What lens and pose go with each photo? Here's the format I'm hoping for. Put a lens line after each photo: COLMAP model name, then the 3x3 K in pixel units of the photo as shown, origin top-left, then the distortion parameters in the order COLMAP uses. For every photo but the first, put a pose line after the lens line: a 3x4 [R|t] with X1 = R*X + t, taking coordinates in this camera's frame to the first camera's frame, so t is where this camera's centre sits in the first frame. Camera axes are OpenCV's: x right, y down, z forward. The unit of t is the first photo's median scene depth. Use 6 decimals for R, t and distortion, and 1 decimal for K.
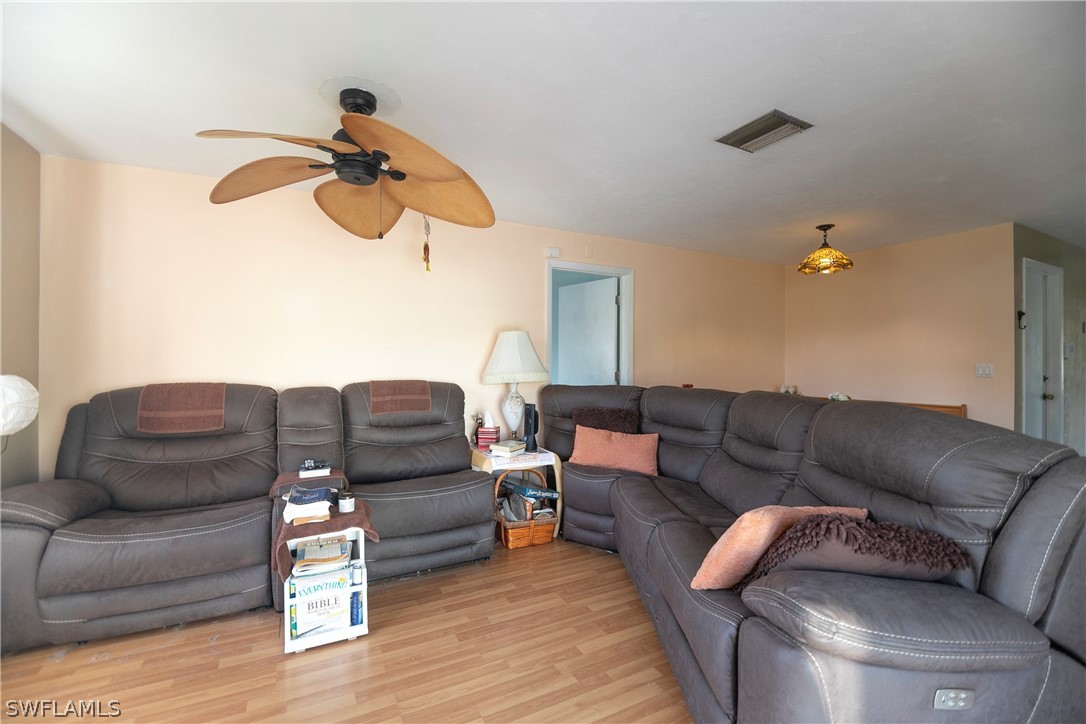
lens RADIAL K [[464.8, 0, 544.4], [0, 464.8, 359.4], [0, 0, 1]] dist [-0.002184, -0.012438]
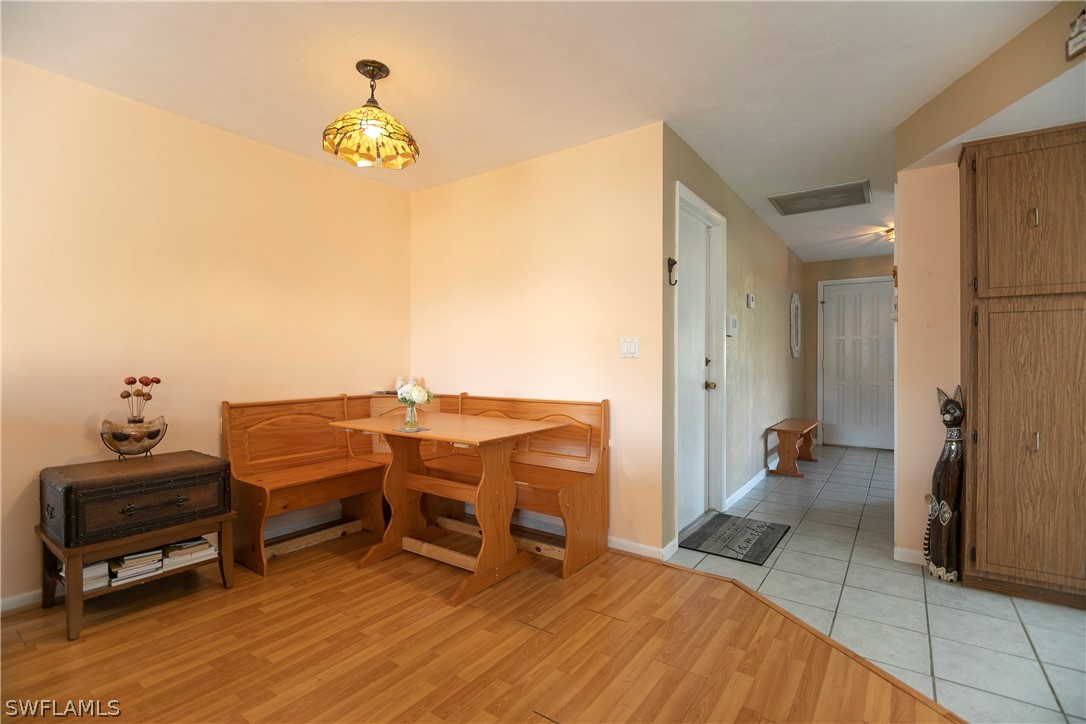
lens RADIAL K [[502.0, 0, 547.4], [0, 502.0, 360.9], [0, 0, 1]] dist [0.000353, -0.015391]
pose [[0.889008, -0.003886, 0.457876, 0.516983], [0.001901, 0.999987, 0.004796, 0.039470], [-0.457889, -0.003393, 0.889003, 0.406960]]
